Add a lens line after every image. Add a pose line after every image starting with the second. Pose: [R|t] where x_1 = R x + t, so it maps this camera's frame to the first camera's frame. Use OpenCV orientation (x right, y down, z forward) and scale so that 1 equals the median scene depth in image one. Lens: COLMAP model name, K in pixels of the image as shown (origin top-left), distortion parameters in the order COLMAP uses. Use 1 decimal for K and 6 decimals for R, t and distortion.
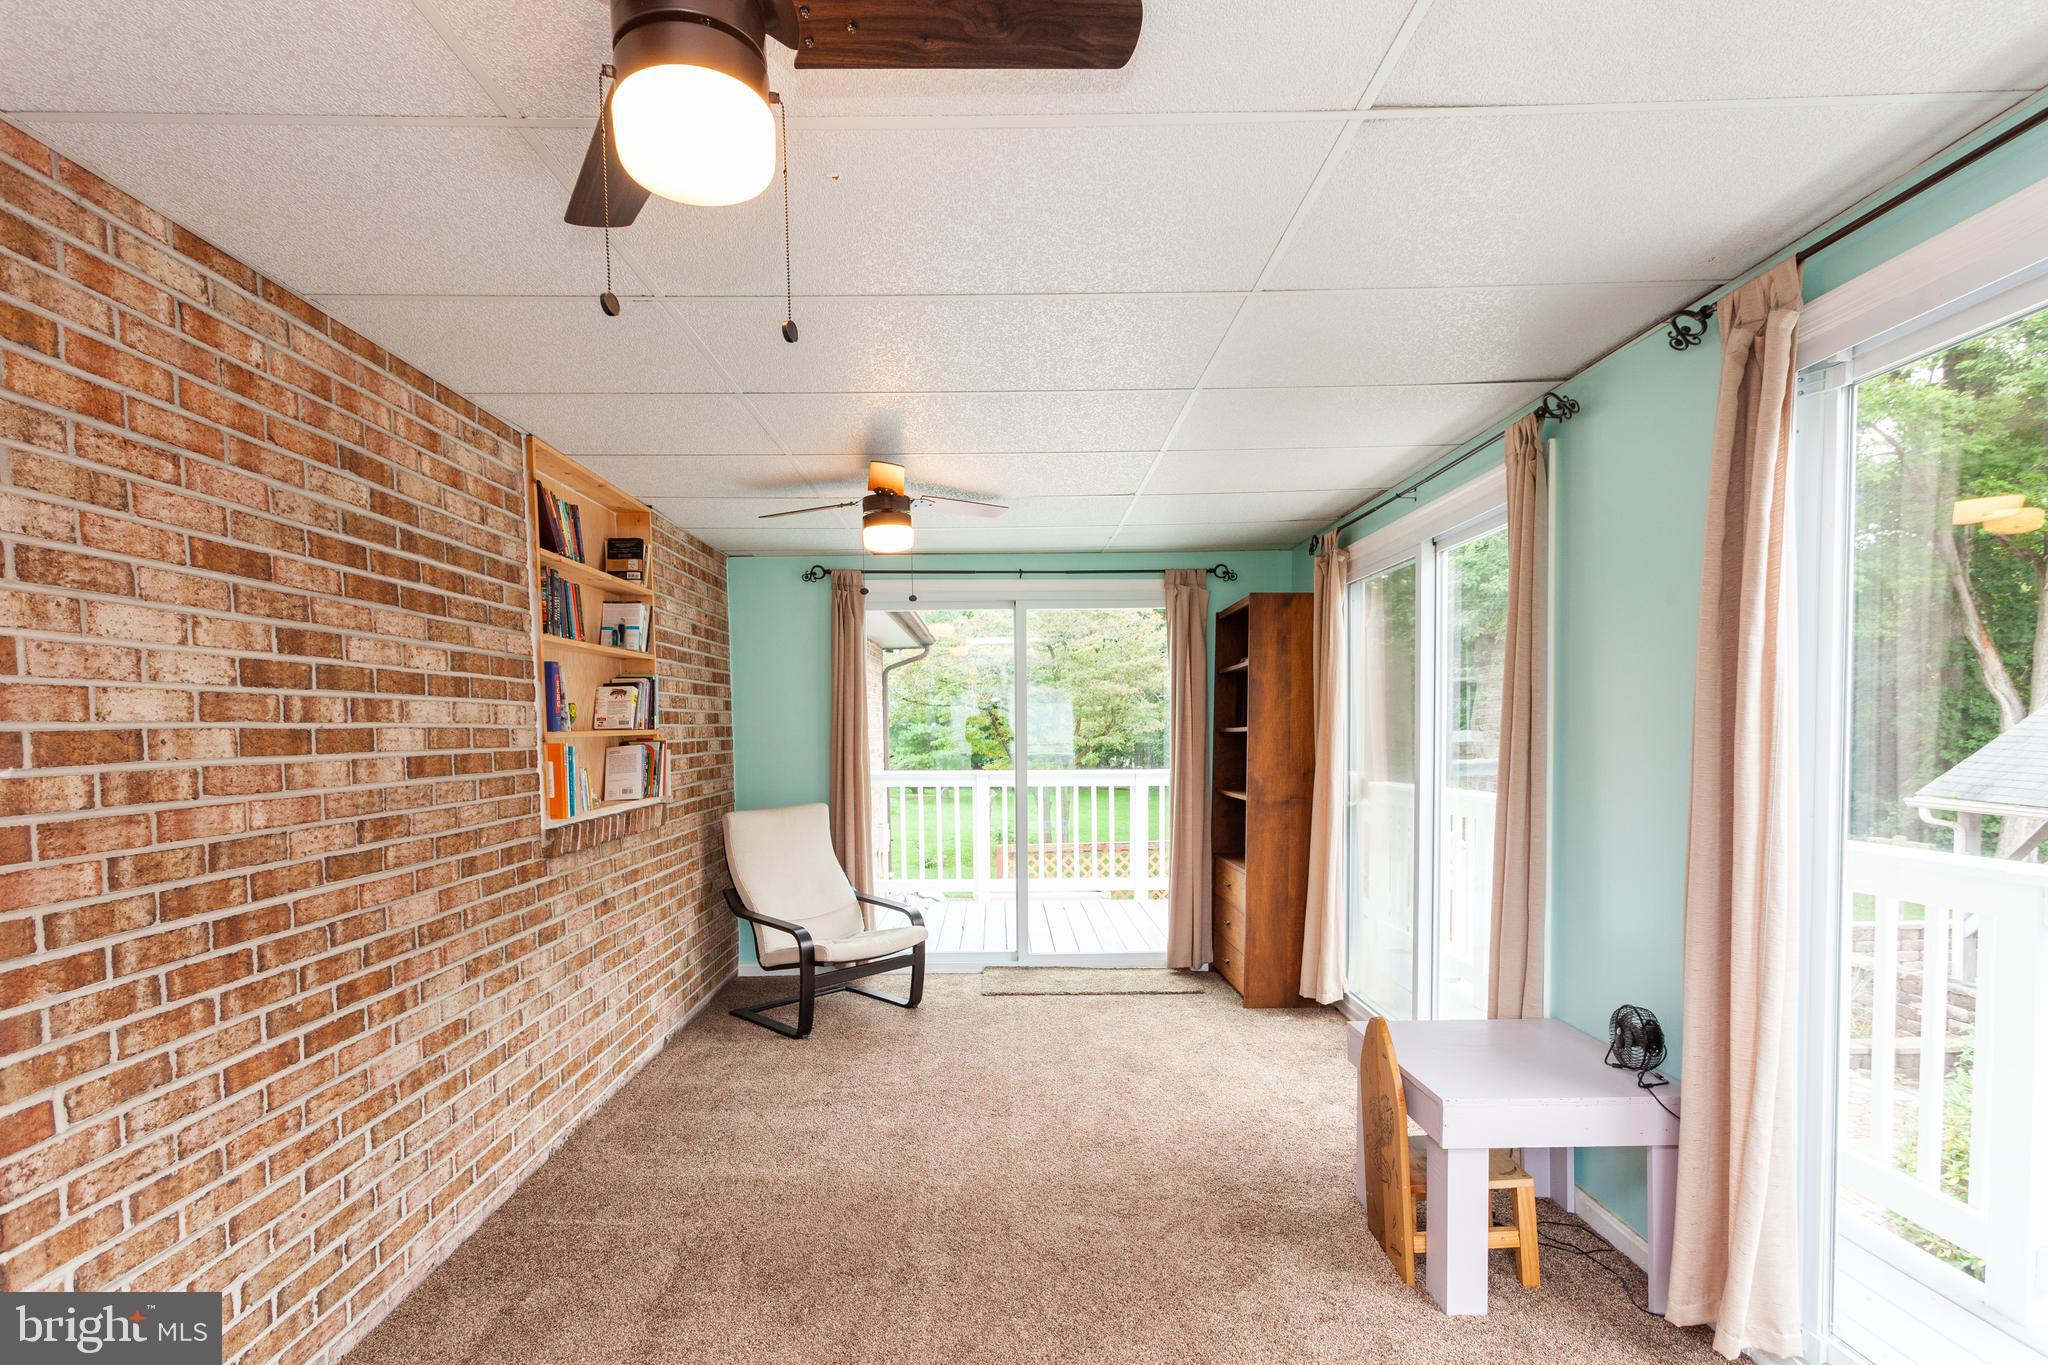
lens RADIAL K [[1003.7, 0, 1021.0], [0, 1003.7, 769.5], [0, 0, 1]] dist [0.001409, -0.000149]
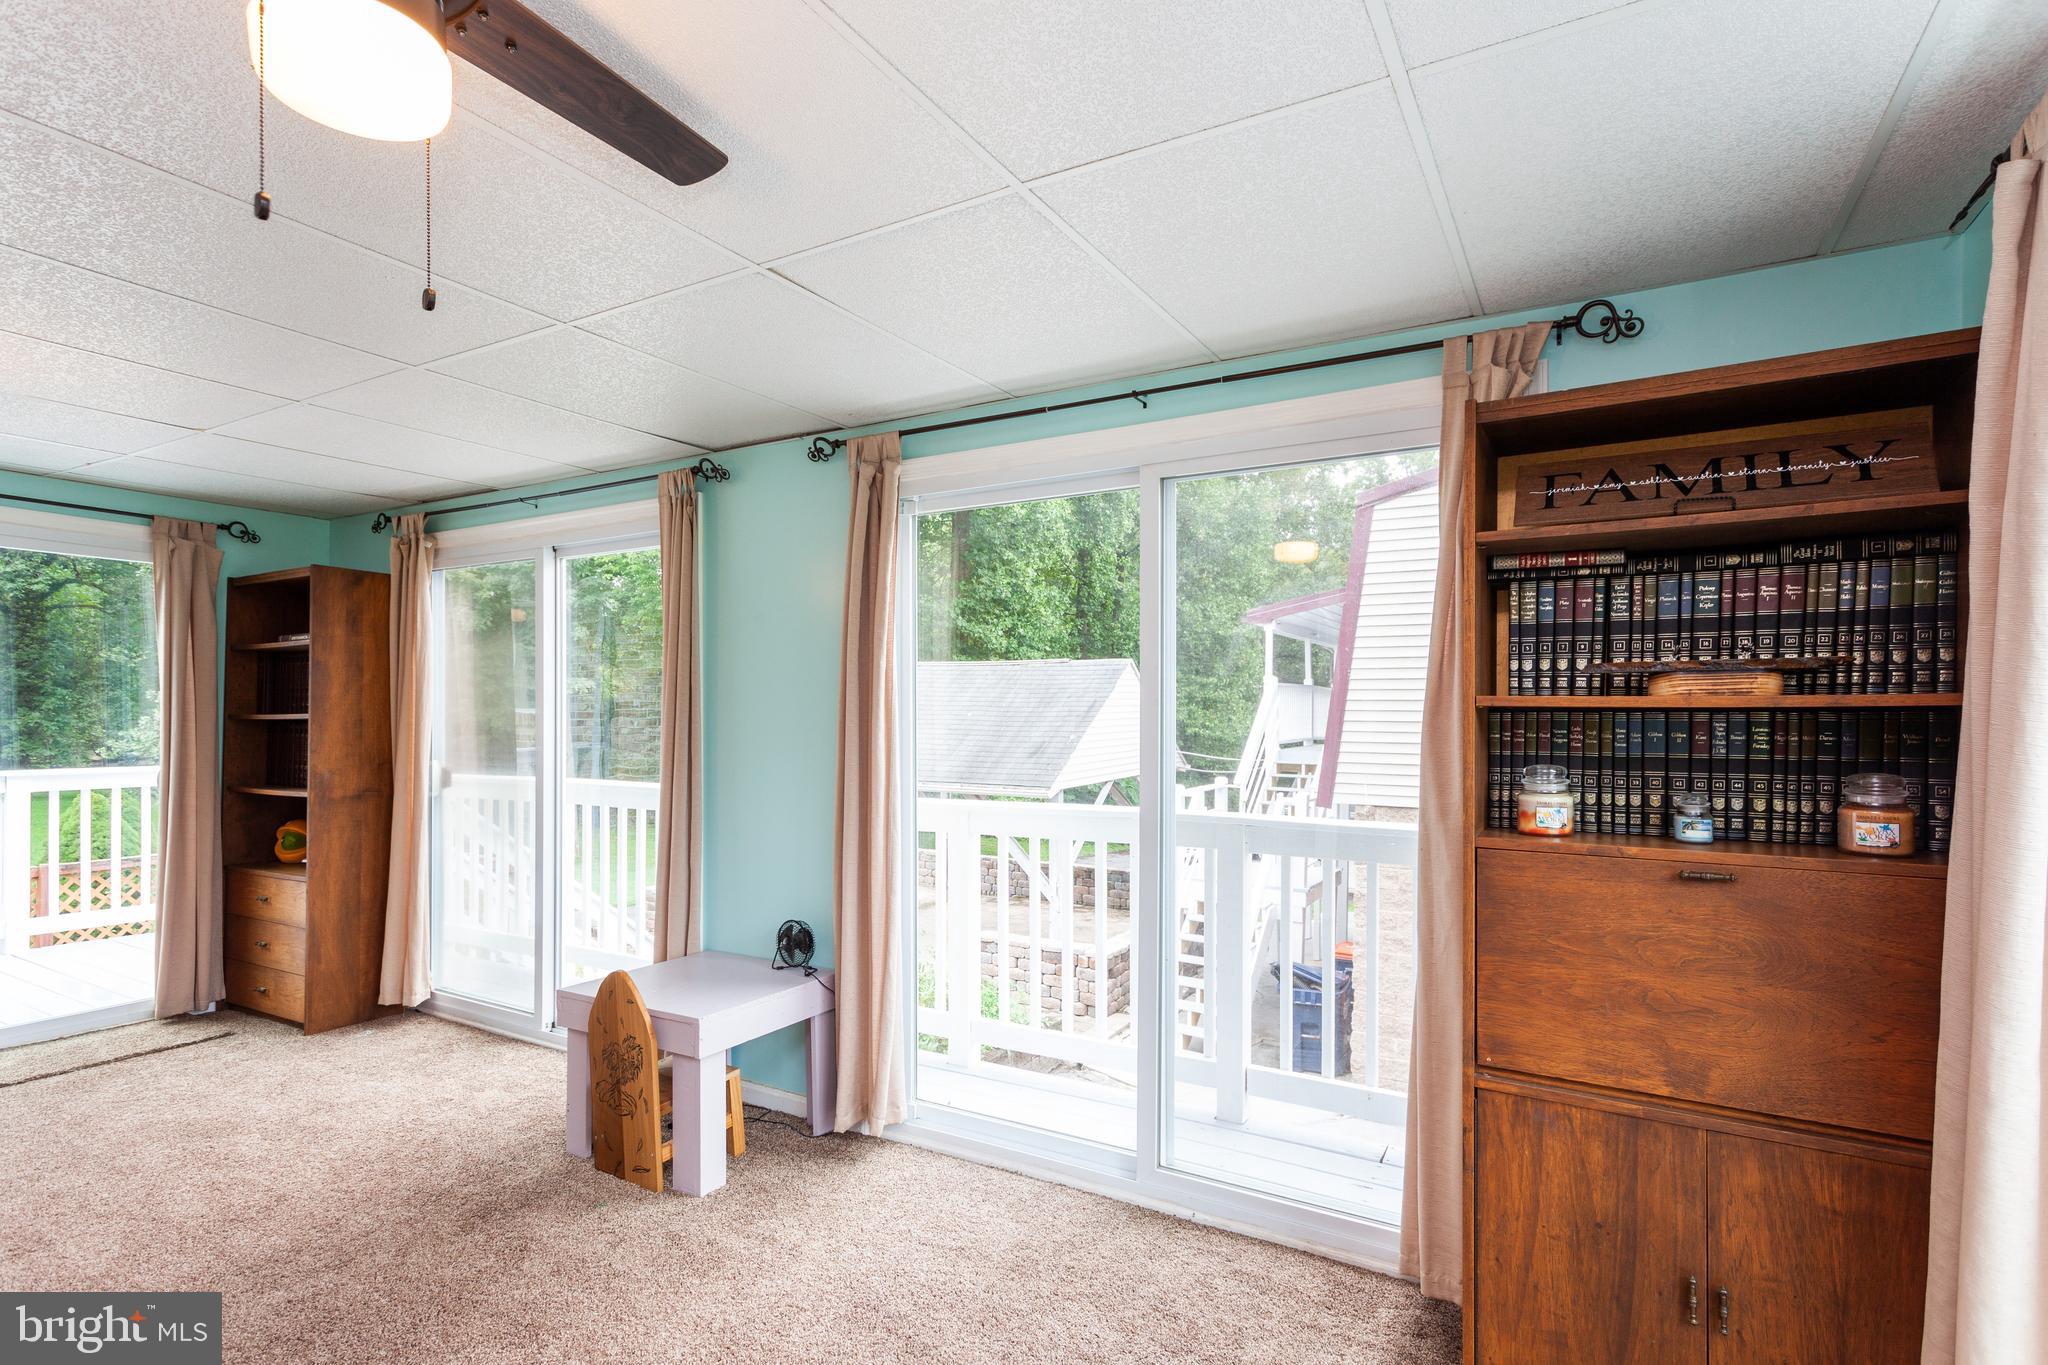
lens RADIAL K [[981.3, 0, 1029.3], [0, 981.3, 702.6], [0, 0, 1]] dist [0.002556, 0.001360]
pose [[0.507737, 0.026071, 0.861117, -0.211702], [0.025480, 0.998650, -0.045258, 0.003258], [-0.861135, 0.044921, 0.506388, 0.012117]]
